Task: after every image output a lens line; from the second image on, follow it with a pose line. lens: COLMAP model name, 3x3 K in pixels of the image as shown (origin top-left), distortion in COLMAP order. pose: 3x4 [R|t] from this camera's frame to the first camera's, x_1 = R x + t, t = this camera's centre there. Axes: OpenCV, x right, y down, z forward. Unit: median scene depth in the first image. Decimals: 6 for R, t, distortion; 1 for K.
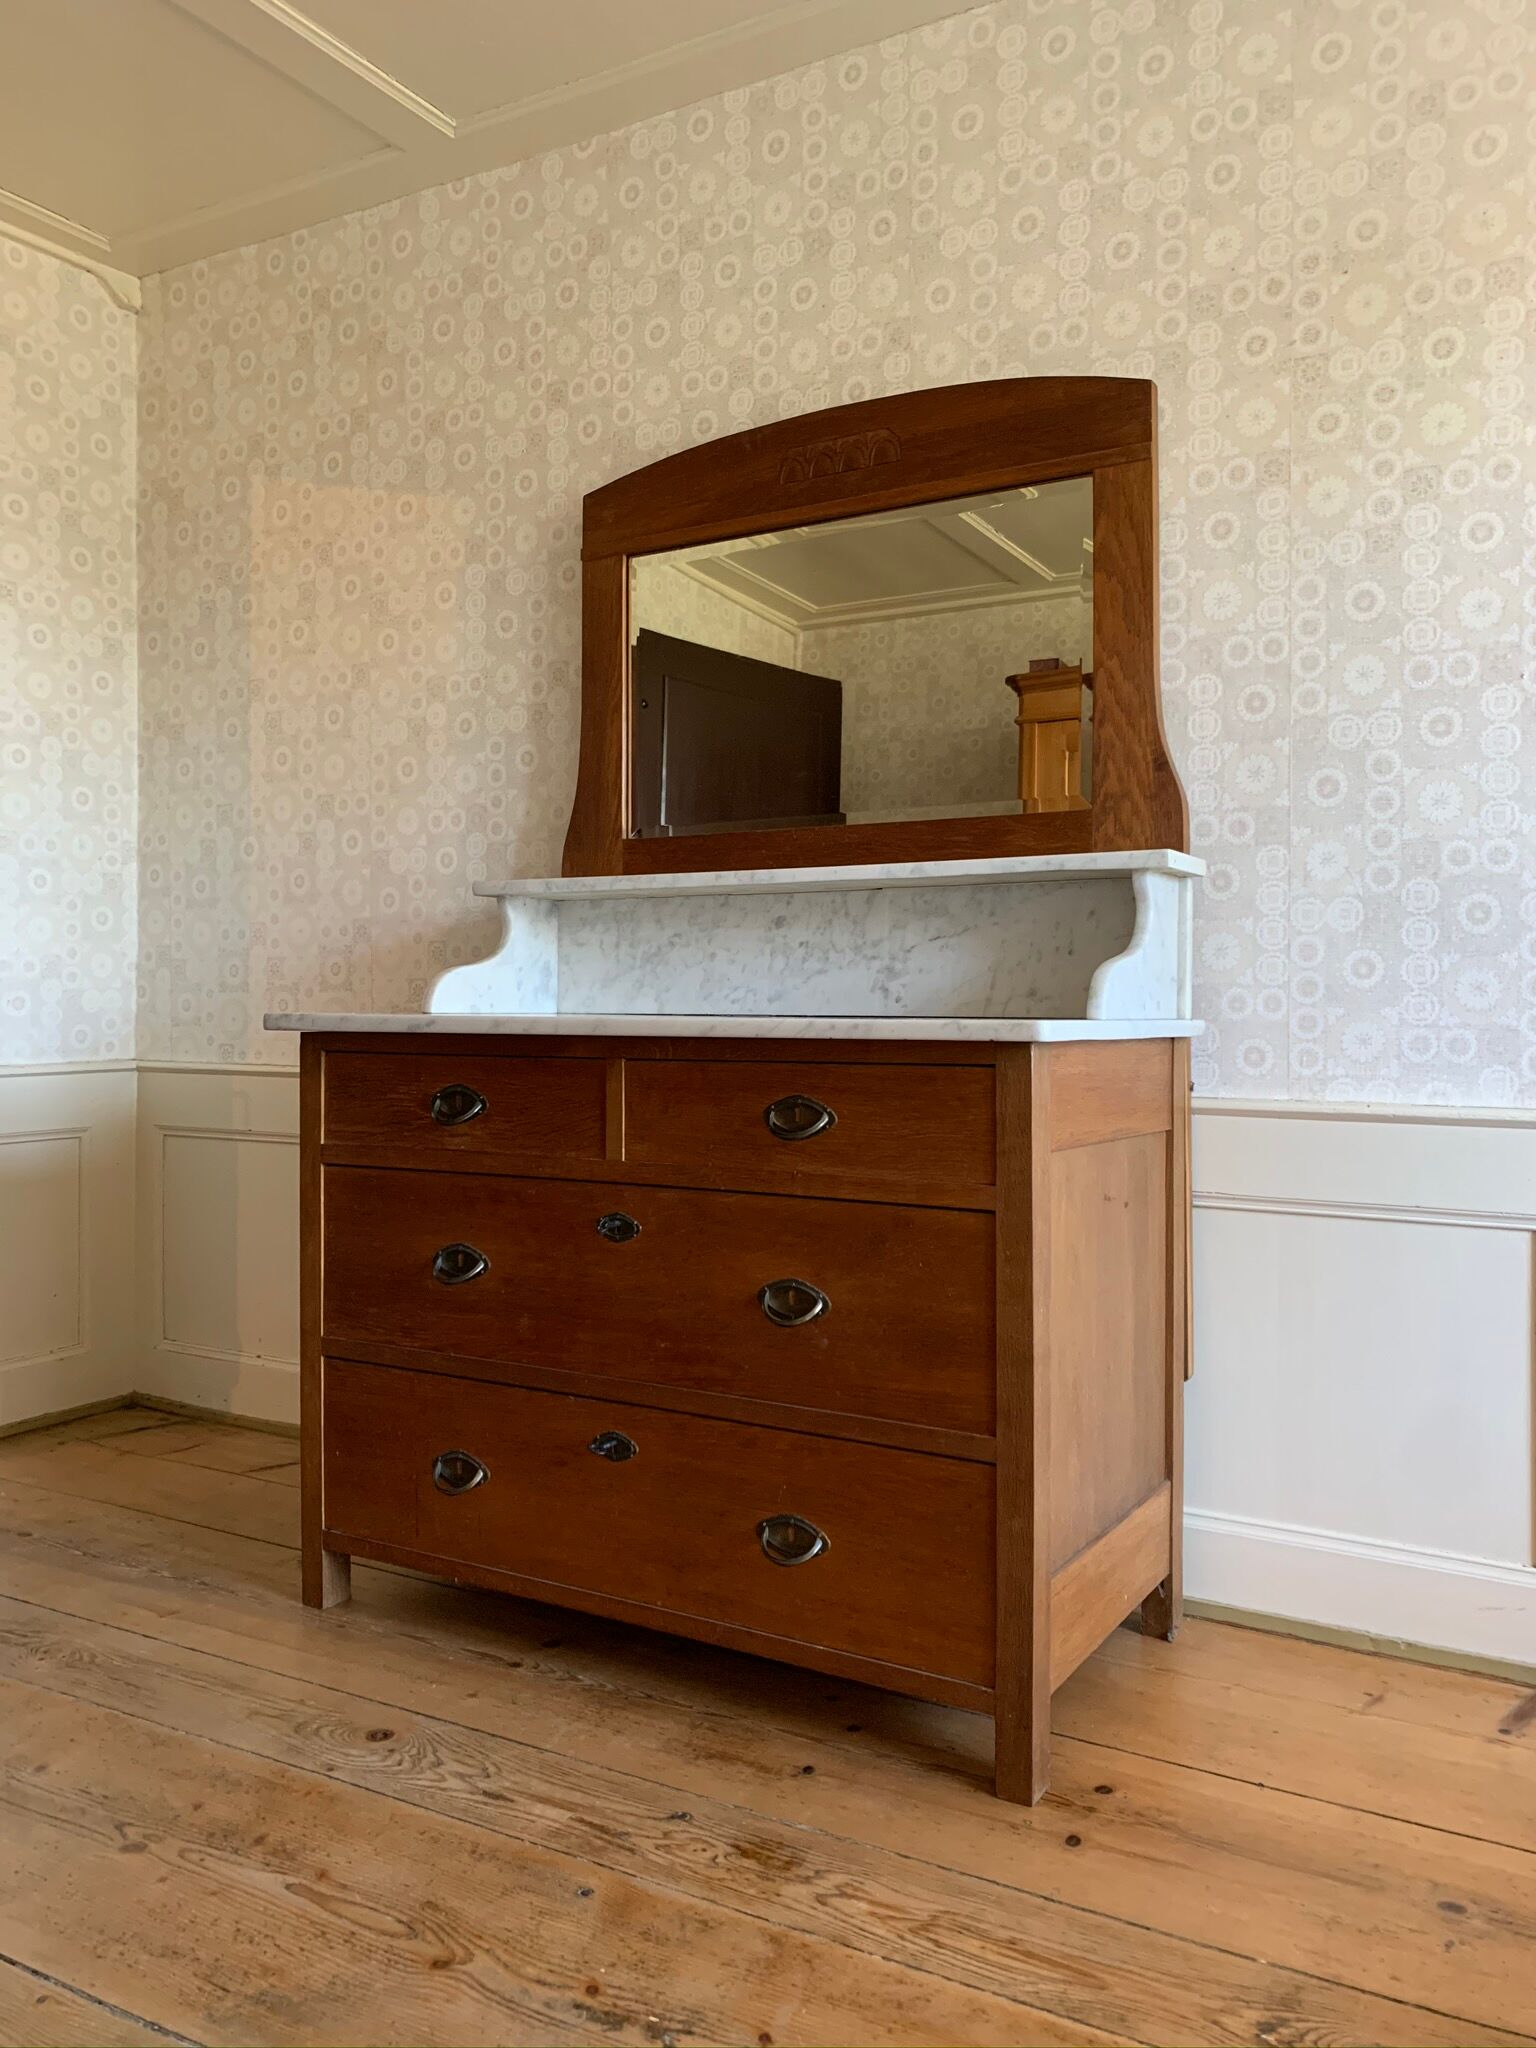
lens RADIAL K [[1587.5, 0, 739.1], [0, 1587.5, 1001.1], [0, 0, 1]] dist [0.019779, -0.020929]
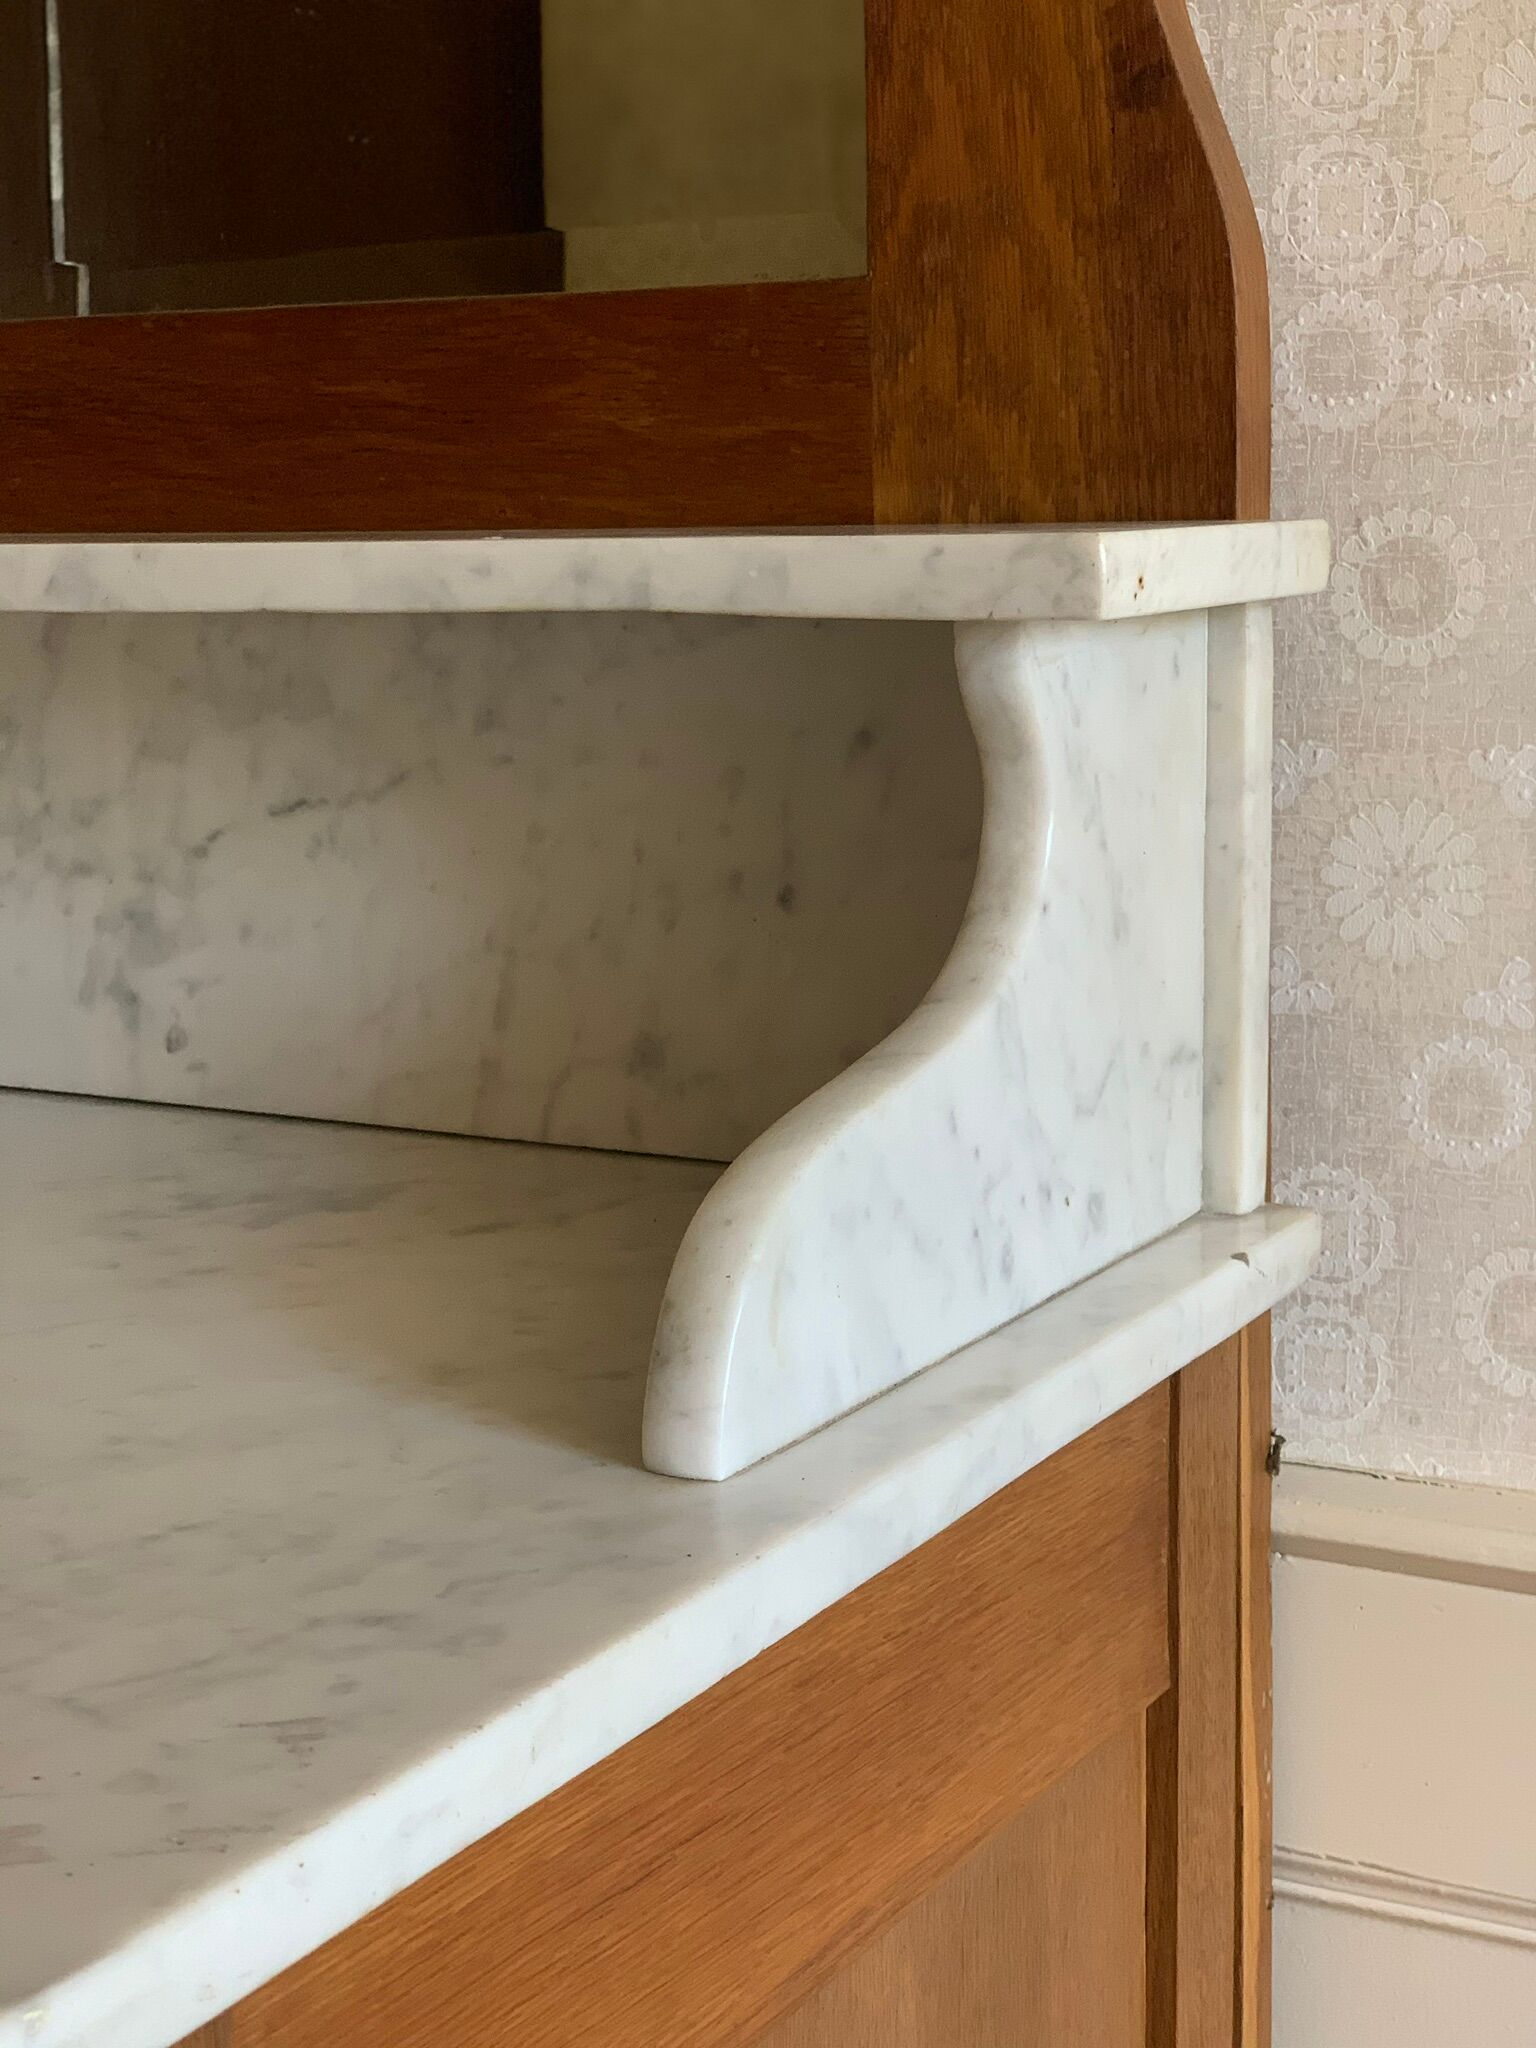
lens RADIAL K [[3096.5, 0, 780.8], [0, 3096.5, 1021.4], [0, 0, 1]] dist [0.030606, 0.000000]
pose [[0.998921, -0.029698, 0.035711, 0.192639], [0.023059, 0.984519, 0.173753, -0.094014], [-0.040318, -0.172742, 0.984142, 0.541905]]
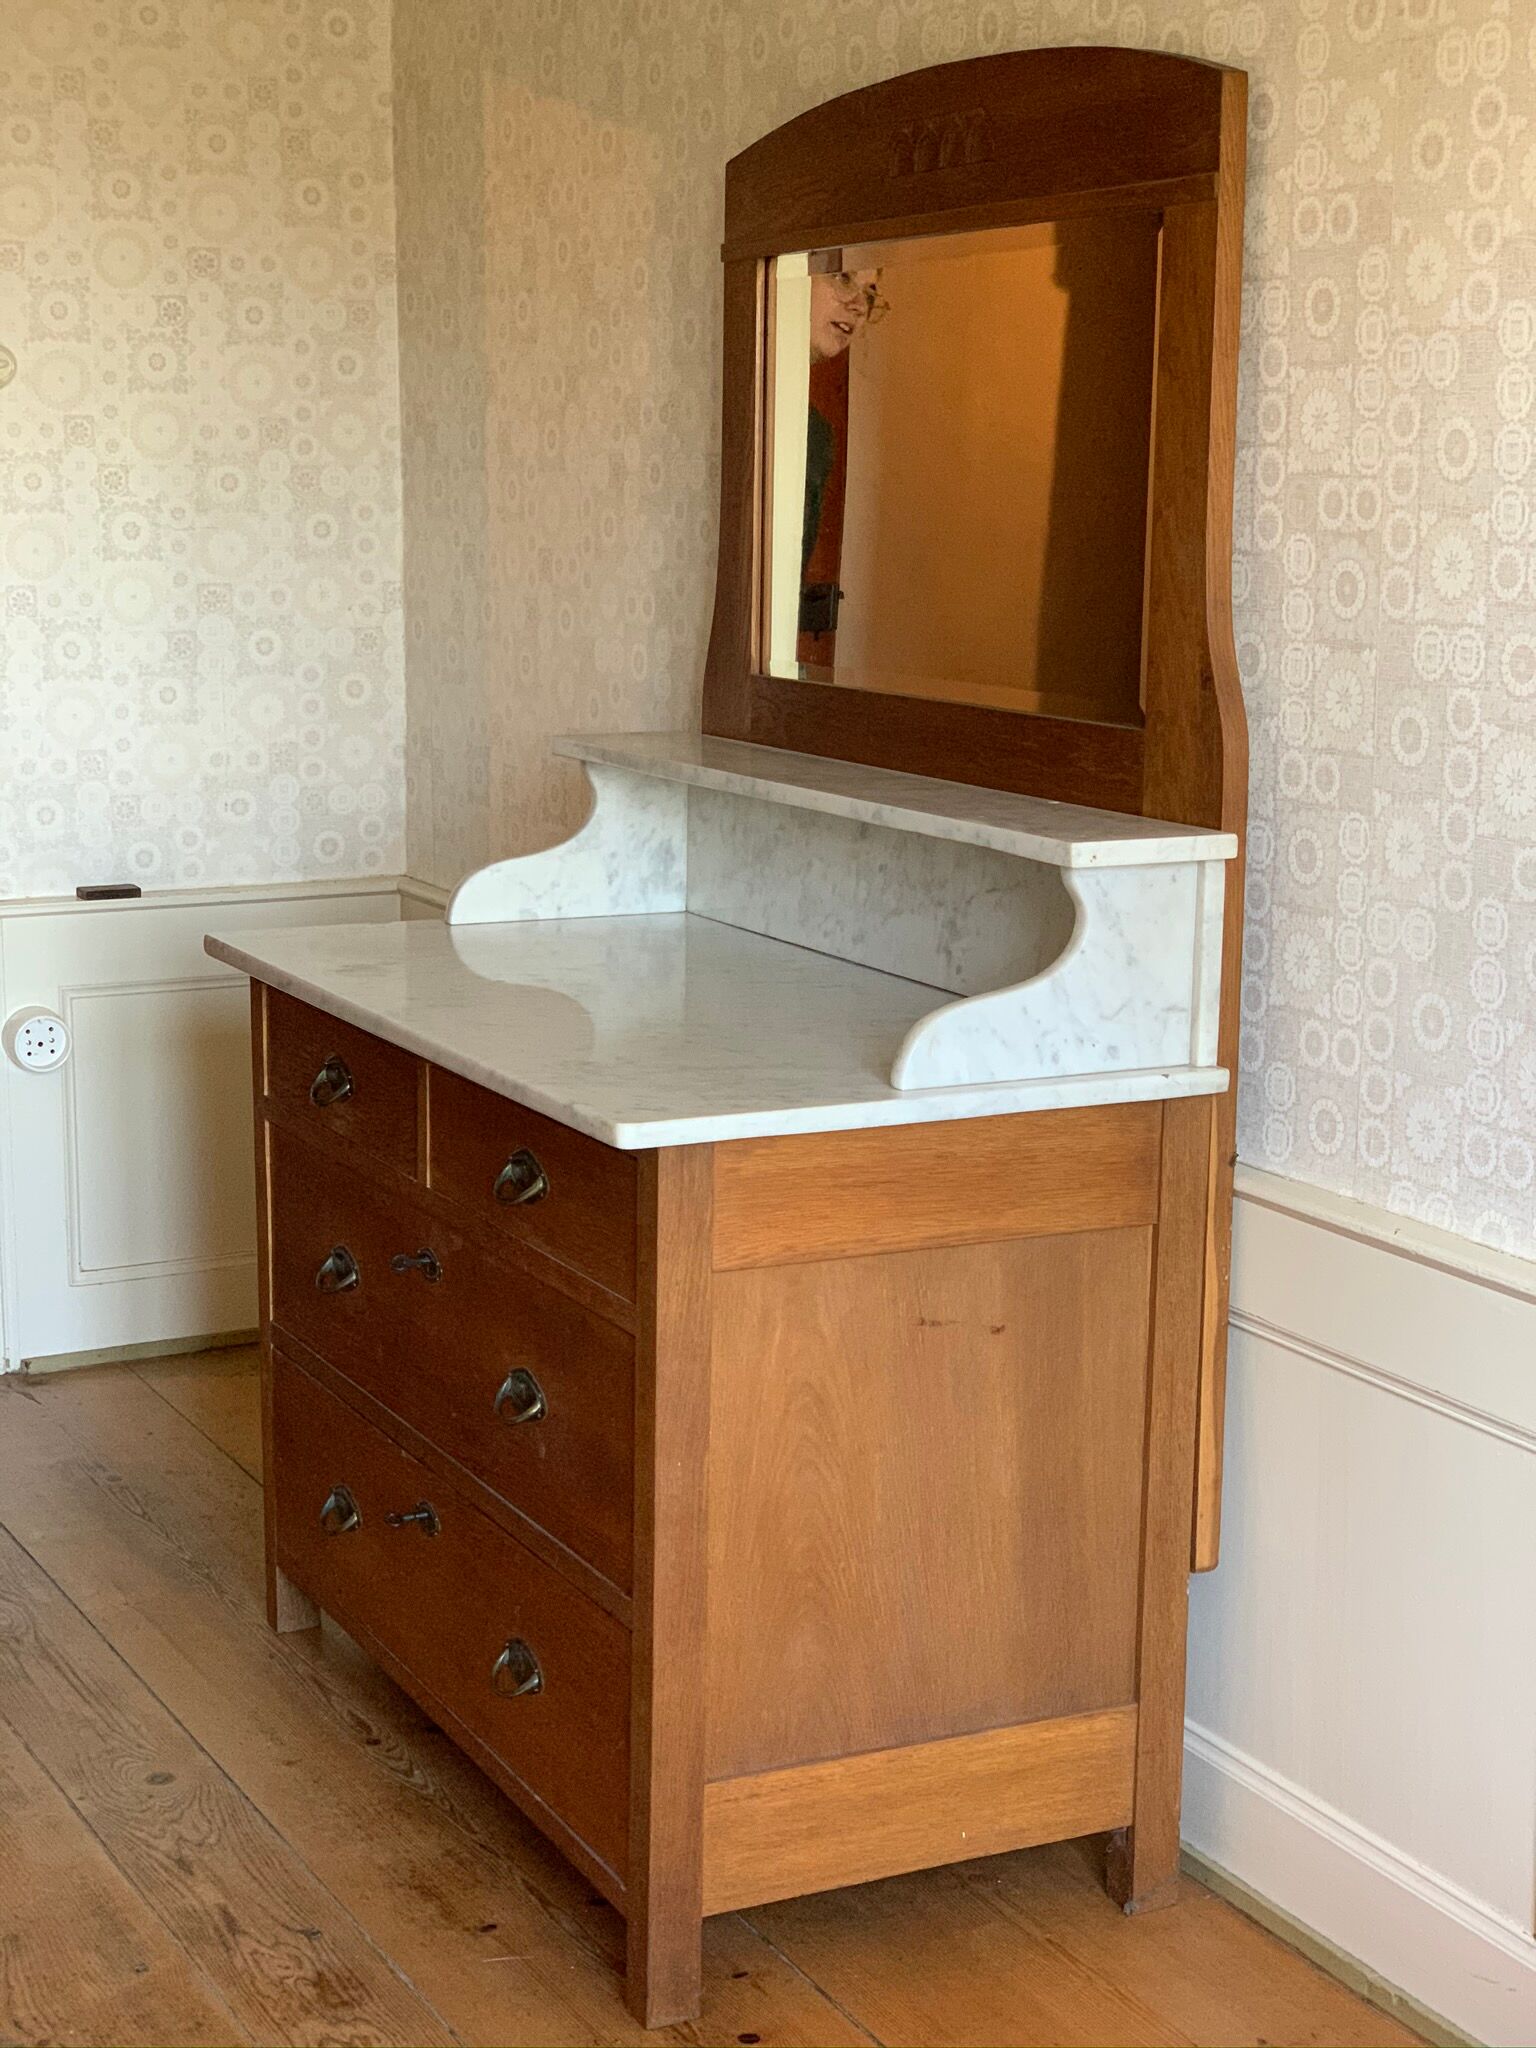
lens RADIAL K [[3096.5, 0, 721.6], [0, 3096.5, 1018.3], [0, 0, 1]] dist [0.030606, 0.000000]
pose [[0.846107, 0.097092, -0.524095, 0.776287], [-0.004313, 0.984484, 0.175420, -0.232554], [0.532995, -0.146163, 0.833398, -0.202253]]
